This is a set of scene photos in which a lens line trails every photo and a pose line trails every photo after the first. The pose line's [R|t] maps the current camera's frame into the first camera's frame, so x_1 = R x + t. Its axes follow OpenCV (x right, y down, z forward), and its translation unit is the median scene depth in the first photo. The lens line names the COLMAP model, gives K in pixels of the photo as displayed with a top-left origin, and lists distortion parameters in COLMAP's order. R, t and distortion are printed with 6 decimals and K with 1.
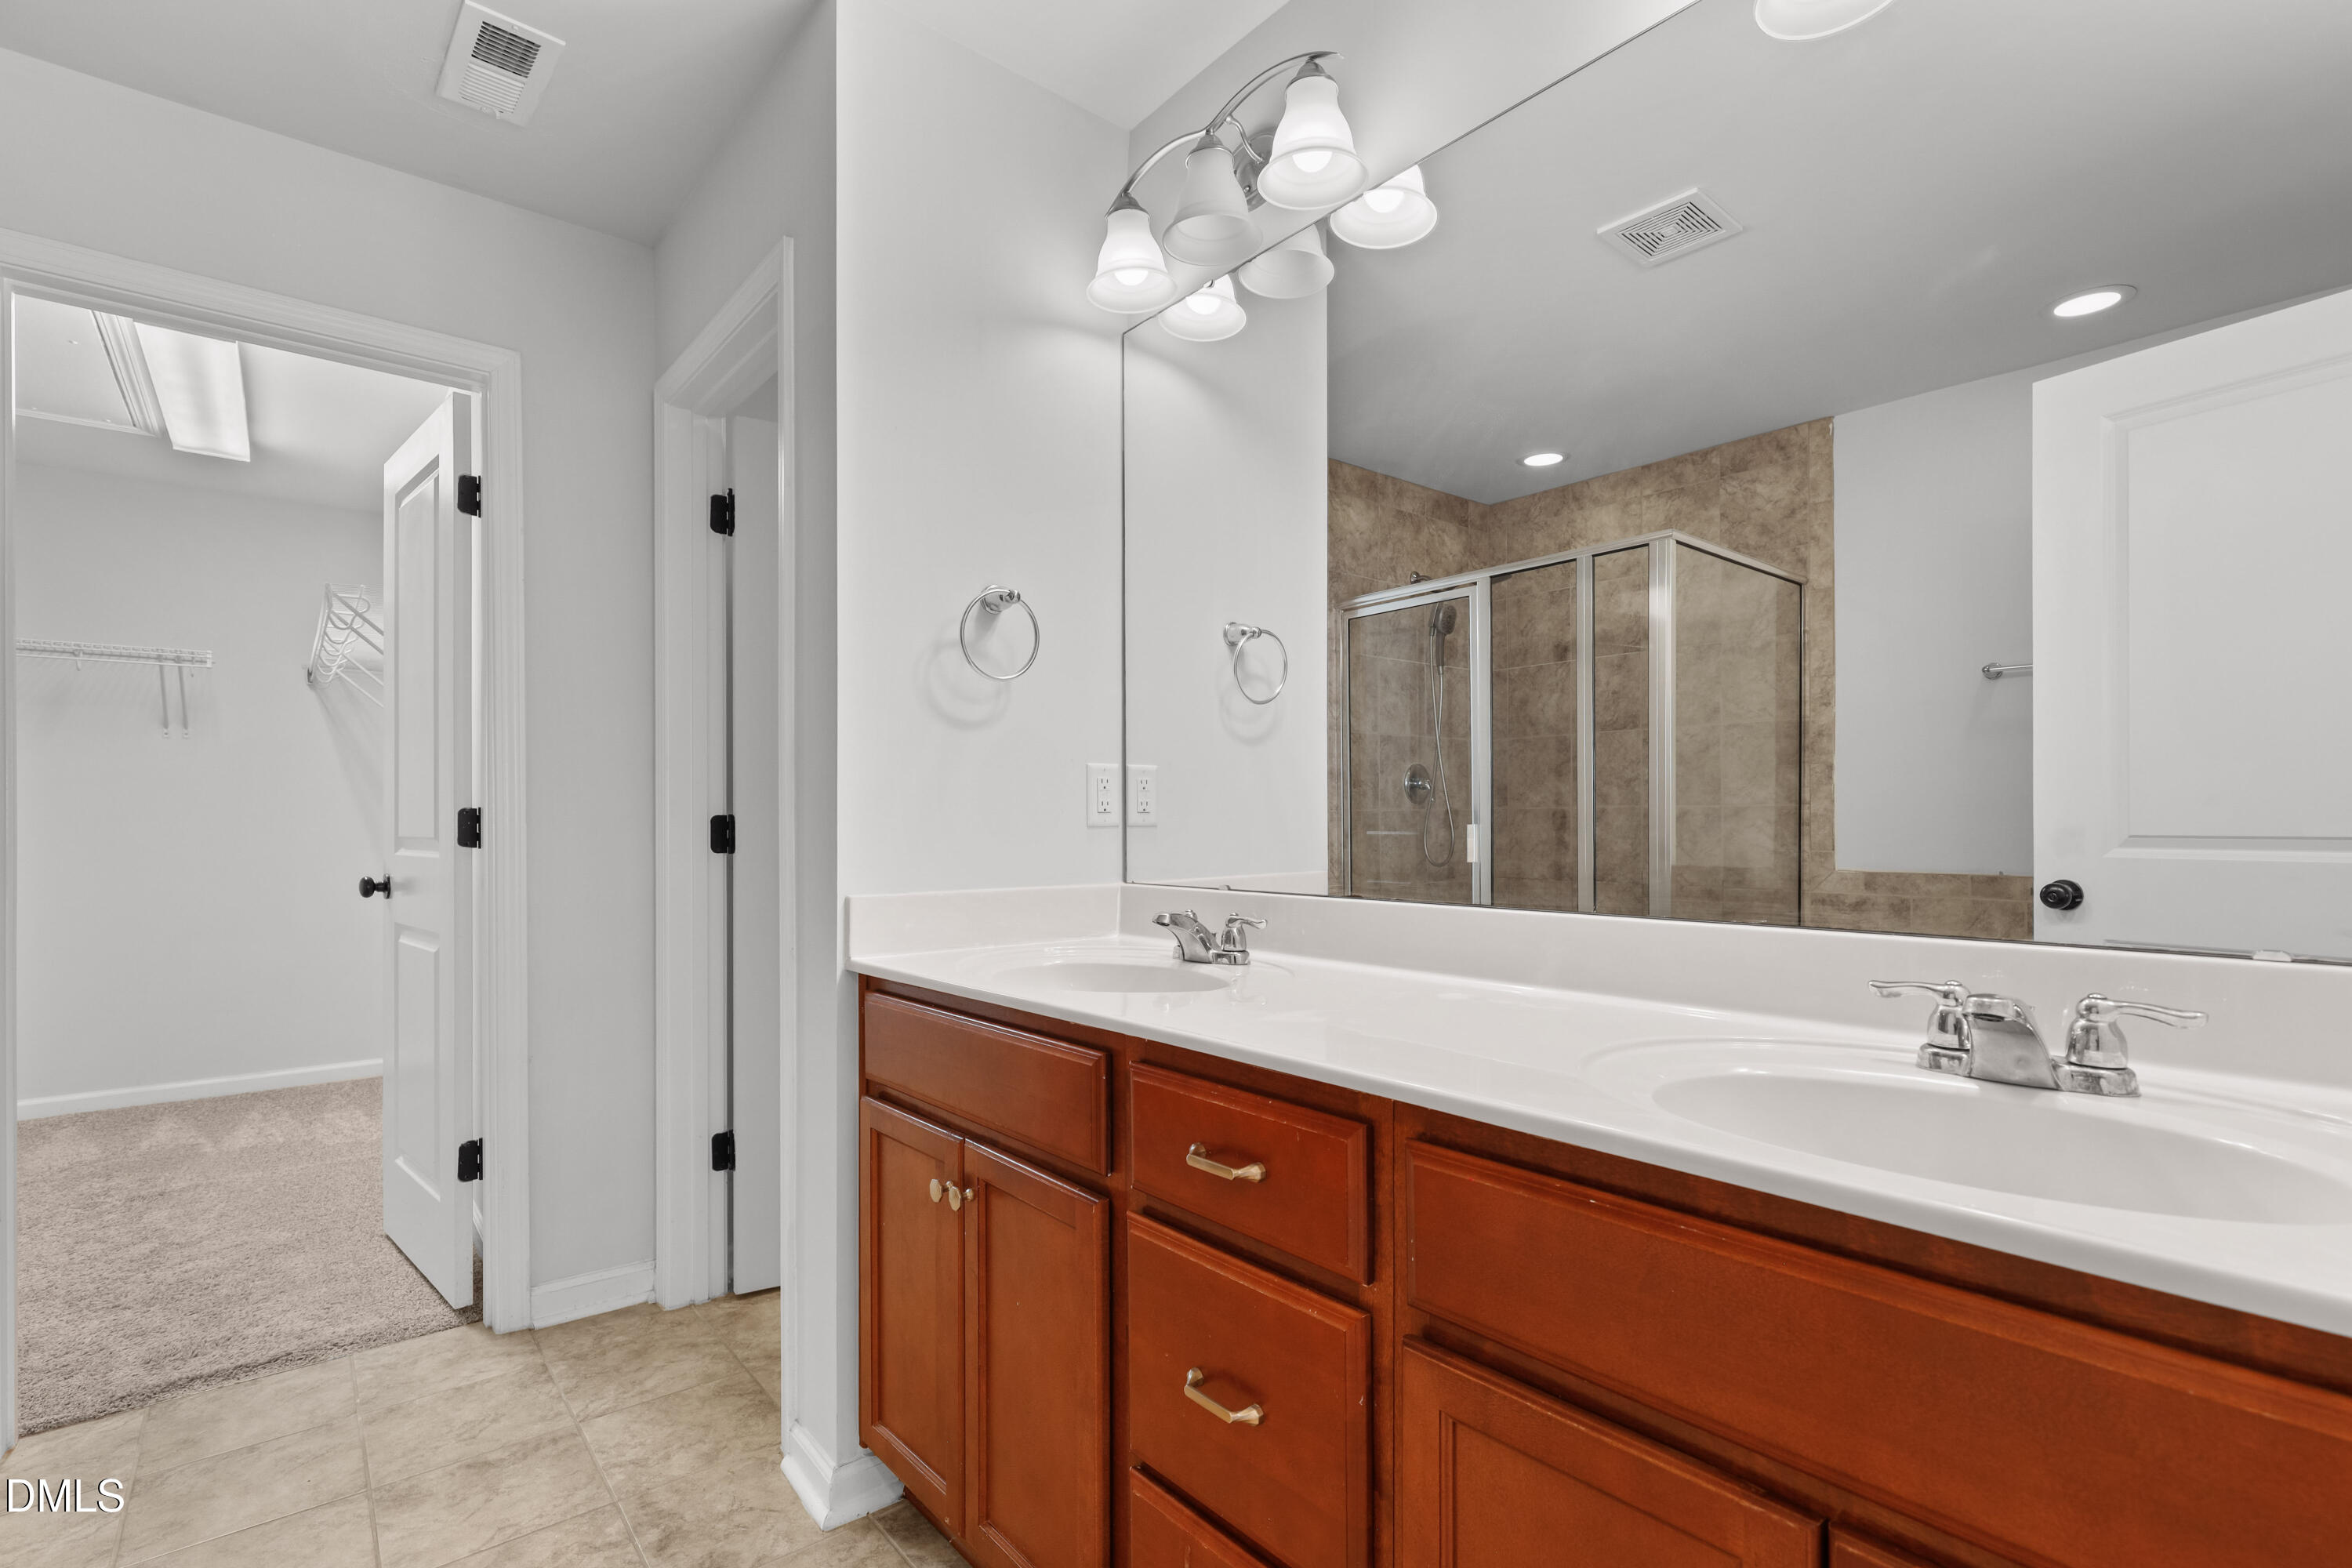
lens RADIAL K [[1080.3, 0, 1179.2], [0, 1080.3, 800.5], [0, 0, 1]] dist [-0.001103, 0.000424]
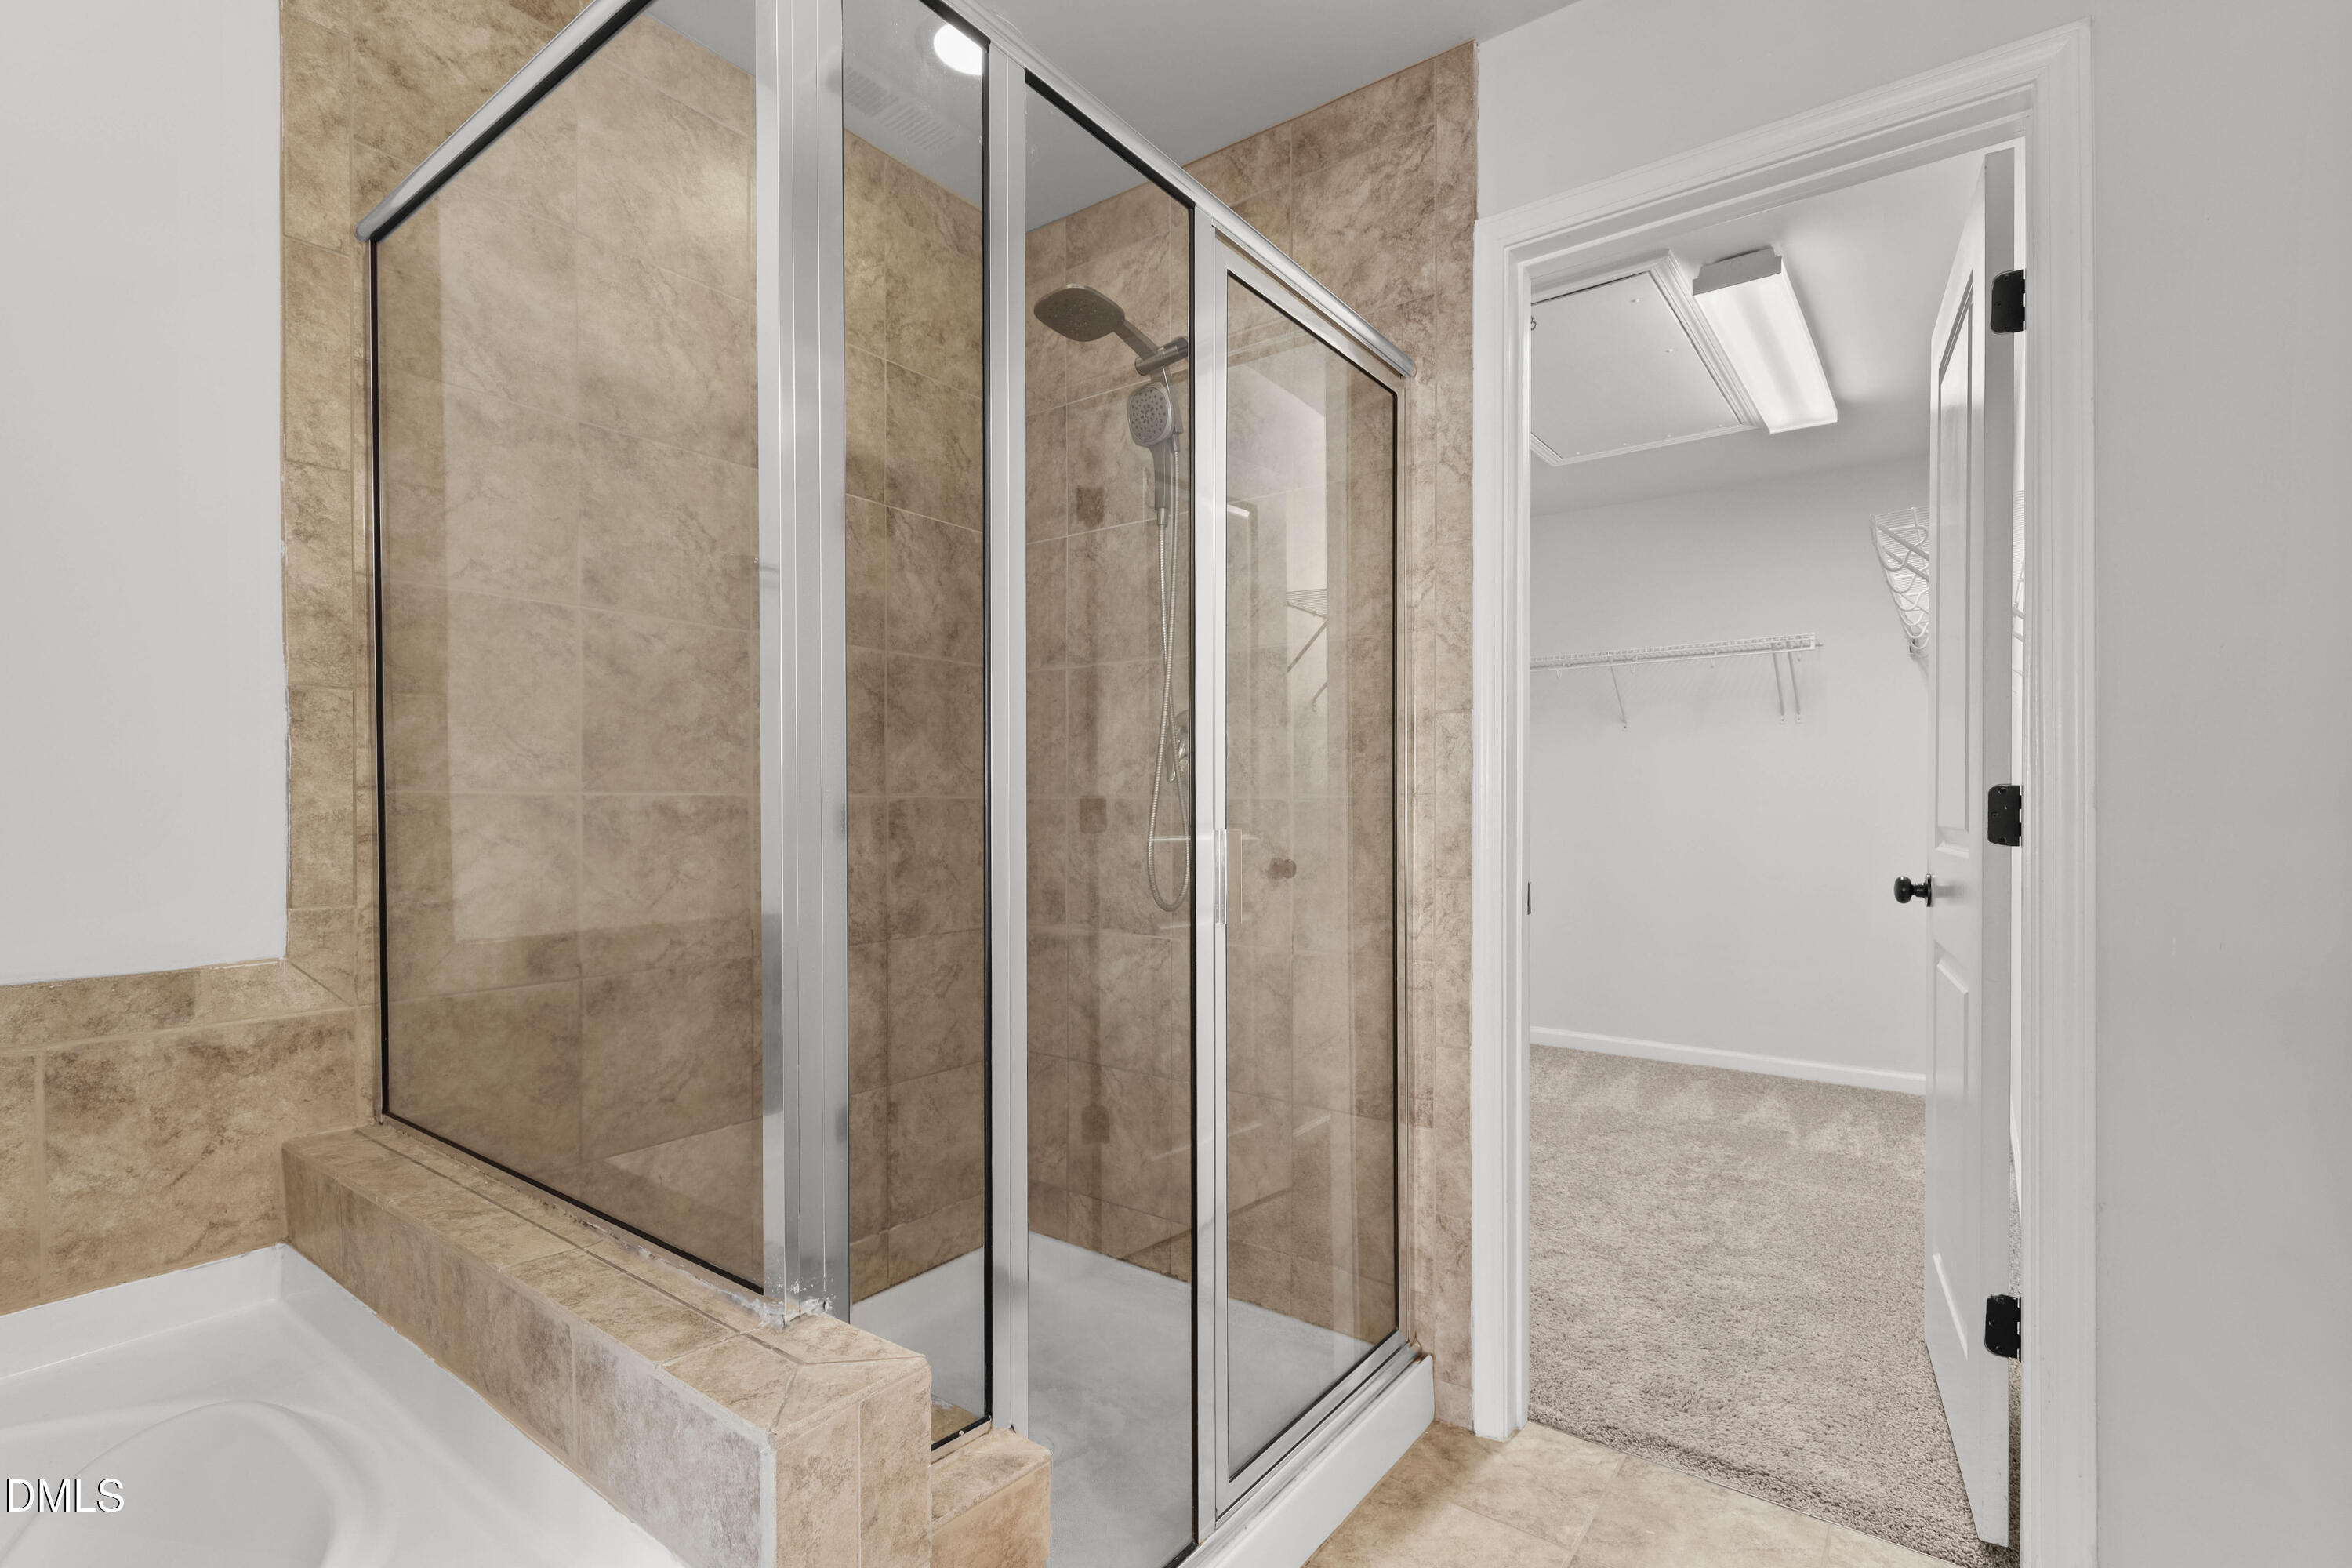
lens RADIAL K [[1080.3, 0, 1193.4], [0, 1080.3, 817.9], [0, 0, 1]] dist [-0.001103, 0.000424]
pose [[0.254140, 0.013761, -0.967069, -0.128910], [0.016698, 0.999687, 0.018613, 0.005361], [0.967023, -0.020878, 0.253831, 0.306902]]
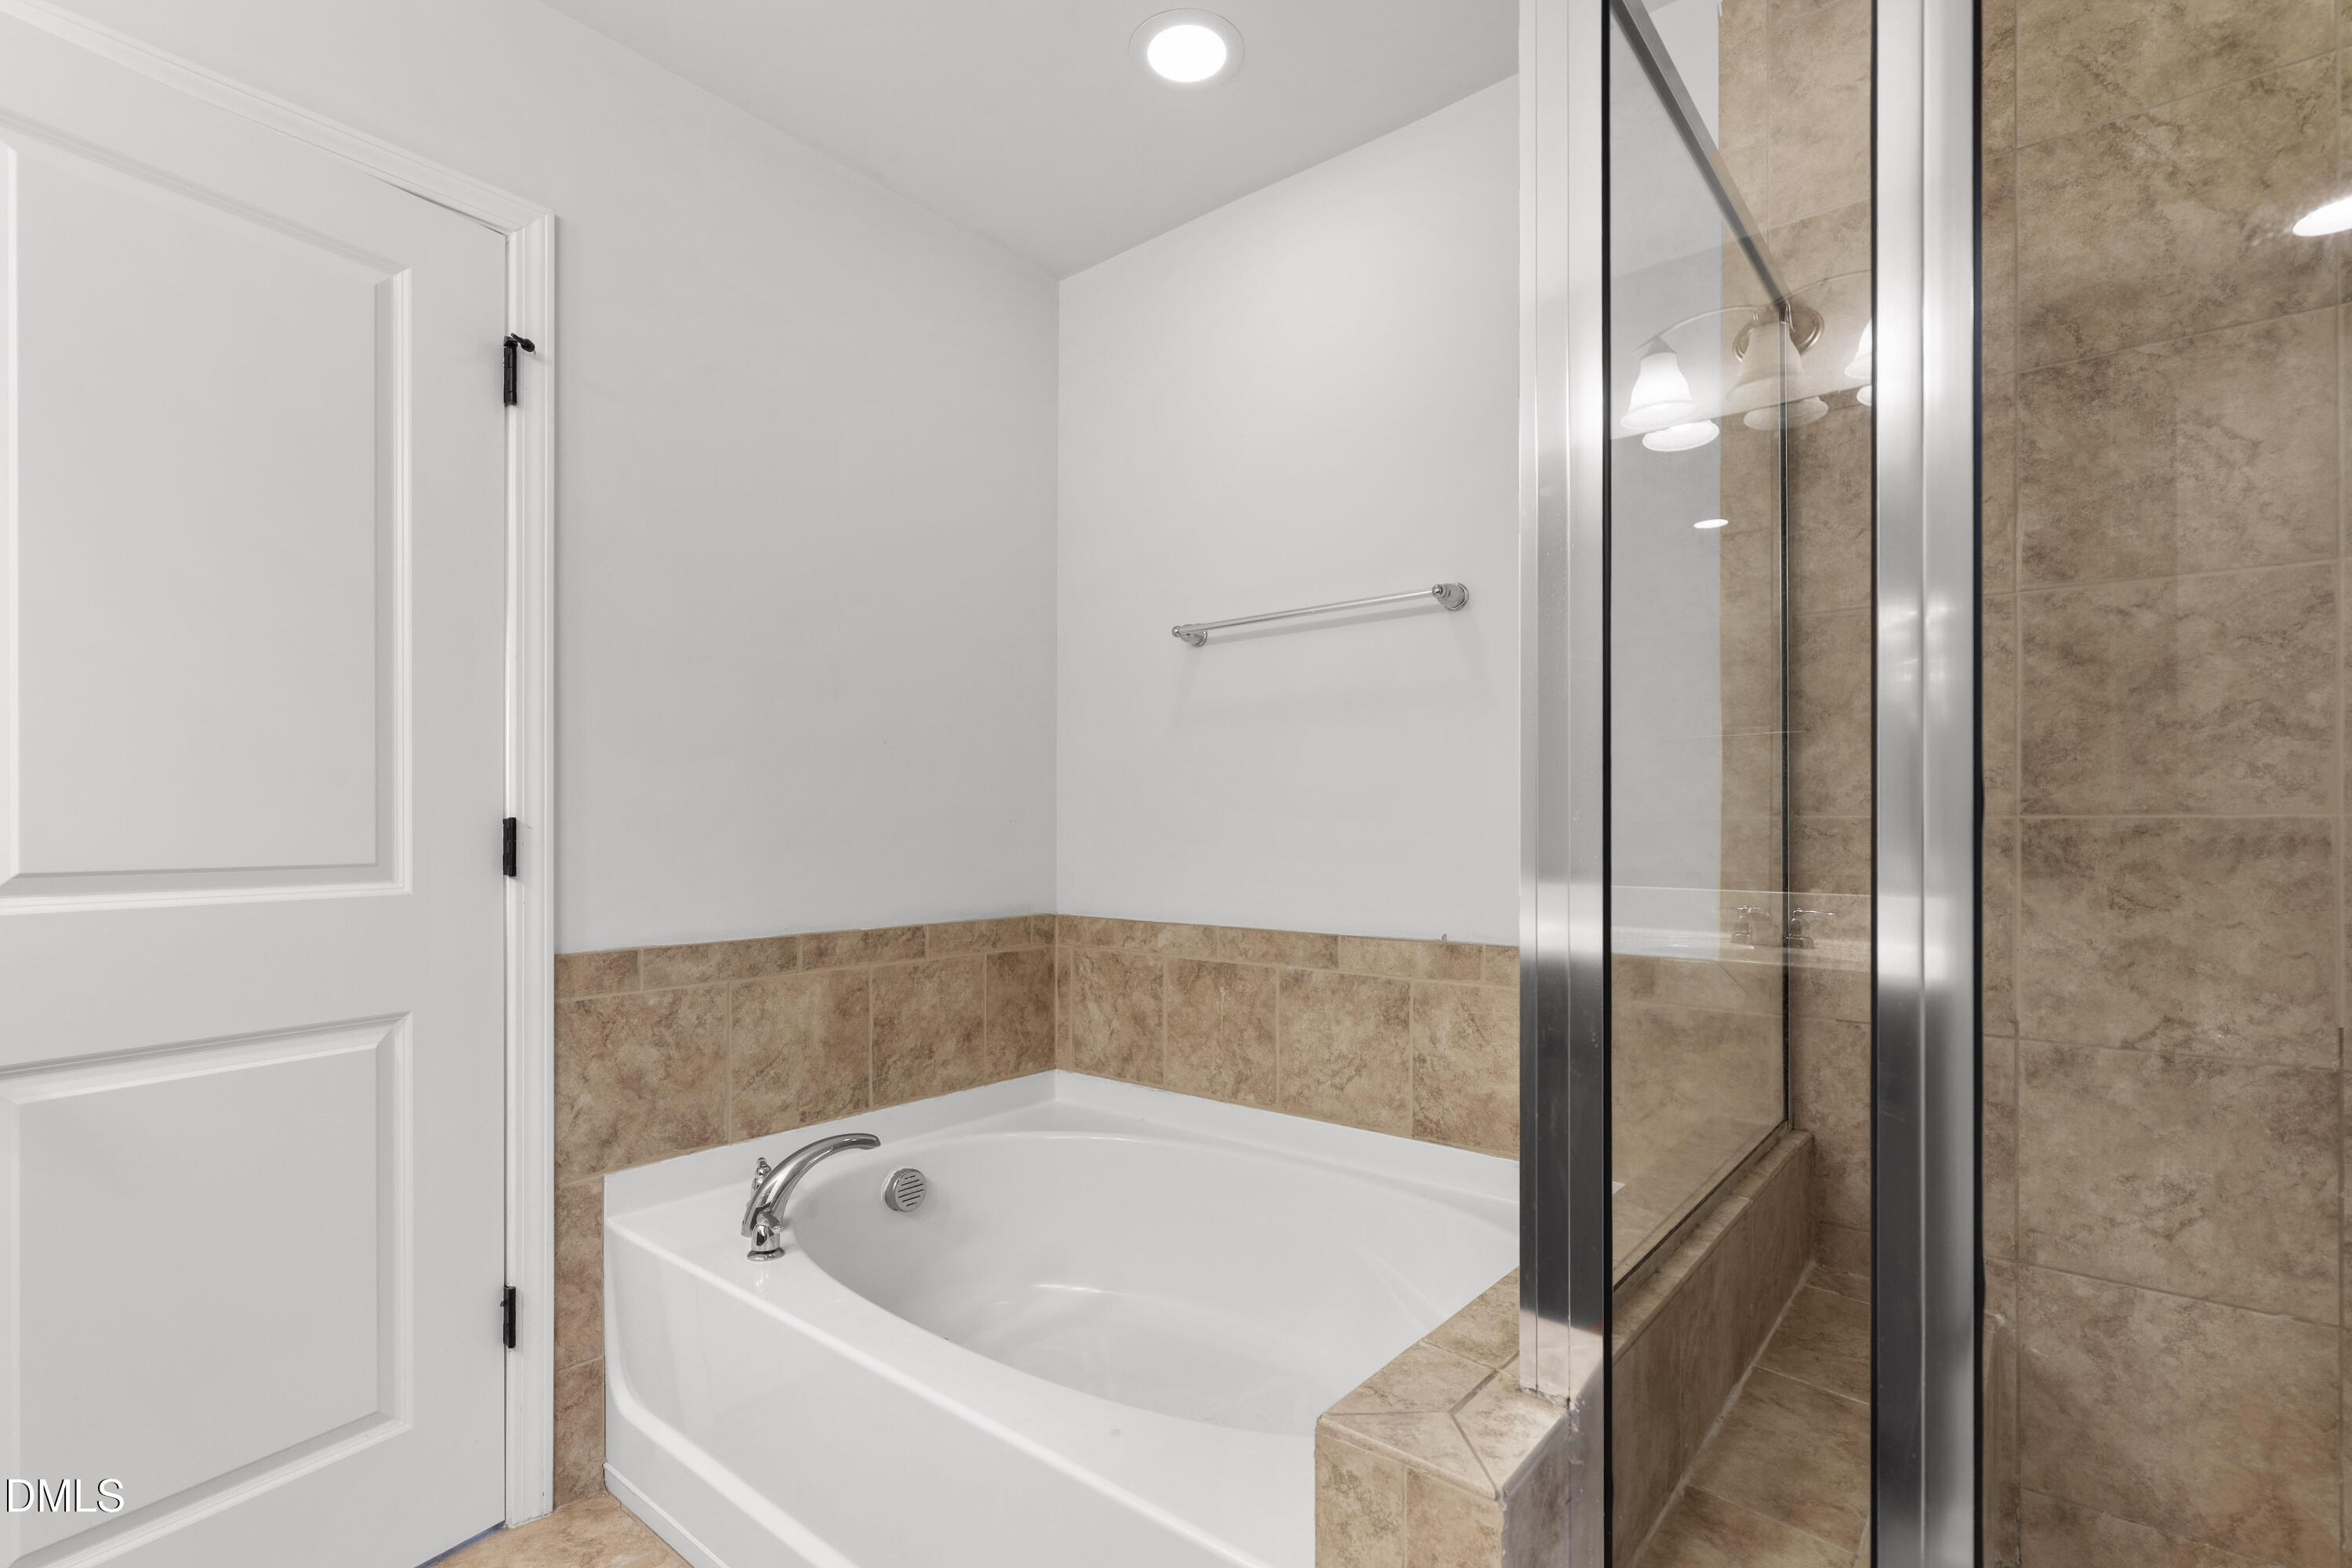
lens RADIAL K [[1080.3, 0, 1176.4], [0, 1080.3, 820.9], [0, 0, 1]] dist [-0.001103, 0.000424]
pose [[-0.980724, 0.000423, -0.195397, -0.581916], [0.004895, 0.999737, -0.022407, 0.013137], [0.195336, -0.022932, -0.980468, 0.887546]]
